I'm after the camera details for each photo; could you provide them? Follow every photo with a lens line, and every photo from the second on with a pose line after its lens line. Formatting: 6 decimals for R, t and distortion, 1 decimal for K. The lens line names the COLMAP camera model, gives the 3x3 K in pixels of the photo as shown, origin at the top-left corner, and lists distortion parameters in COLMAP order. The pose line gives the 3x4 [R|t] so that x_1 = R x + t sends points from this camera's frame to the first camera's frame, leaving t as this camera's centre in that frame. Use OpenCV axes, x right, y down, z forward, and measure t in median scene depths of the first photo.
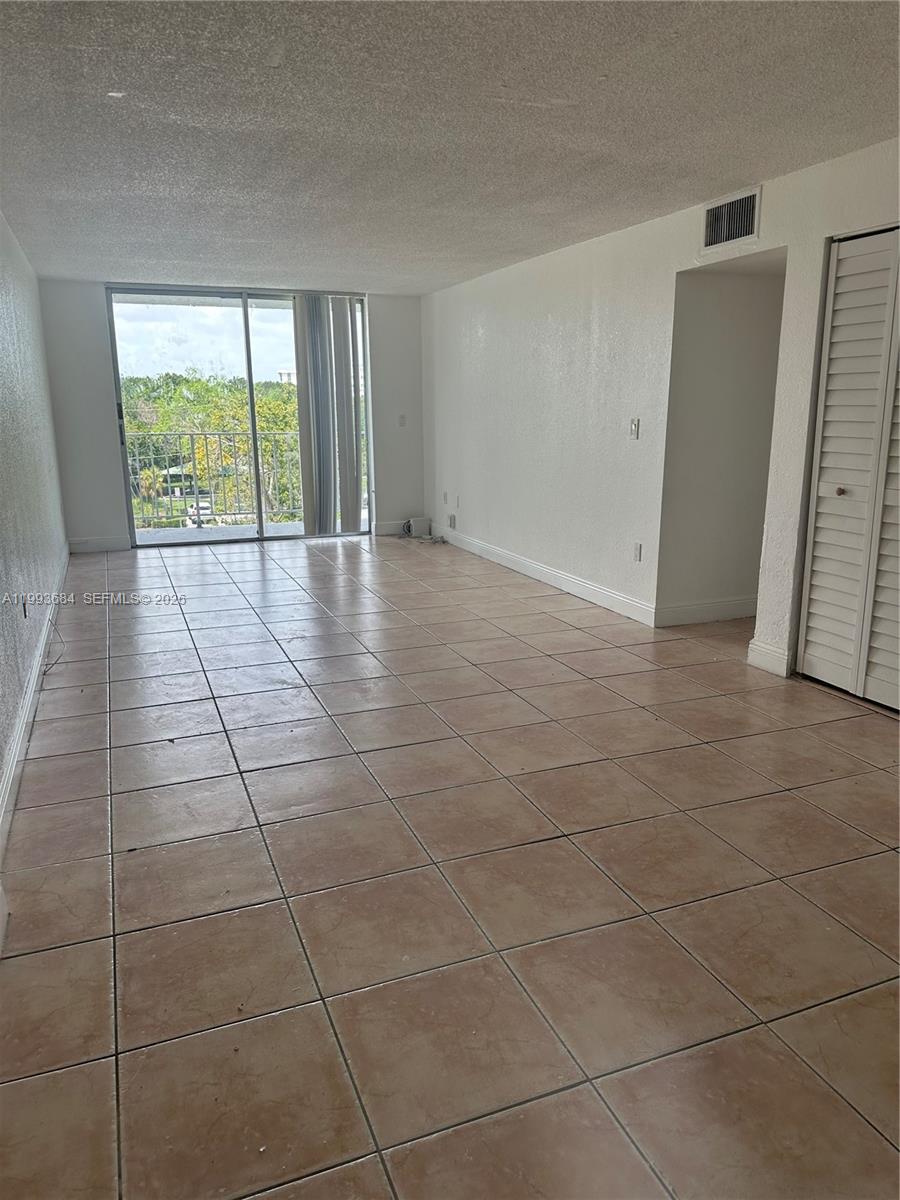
lens RADIAL K [[841.6, 0, 460.4], [0, 841.6, 600.3], [0, 0, 1]] dist [0.013587, -0.008215]
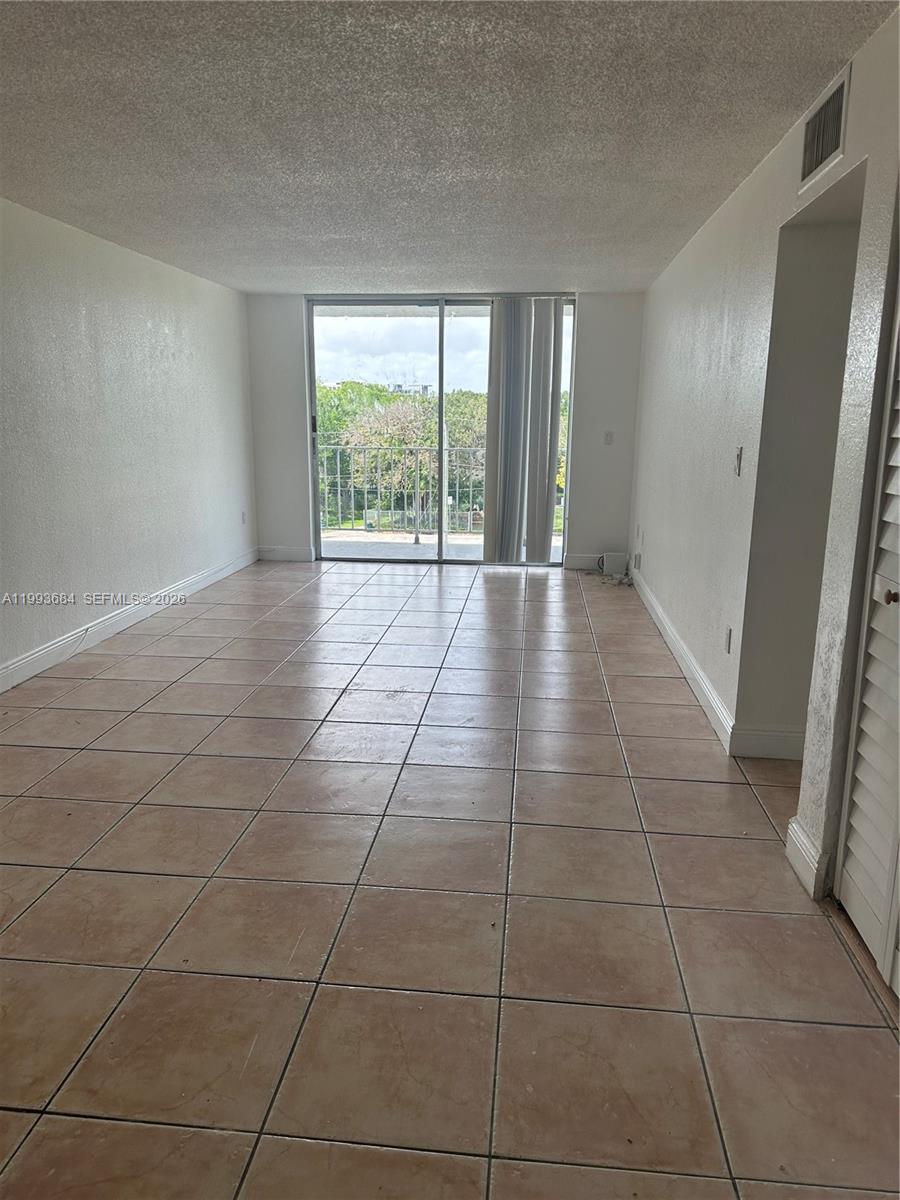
lens RADIAL K [[841.6, 0, 449.3], [0, 841.6, 601.7], [0, 0, 1]] dist [0.013587, -0.008215]
pose [[0.887547, 0.111832, -0.446937, 0.203738], [-0.117297, 0.992975, 0.015528, -0.046670], [0.445534, 0.038643, 0.894430, 0.179496]]
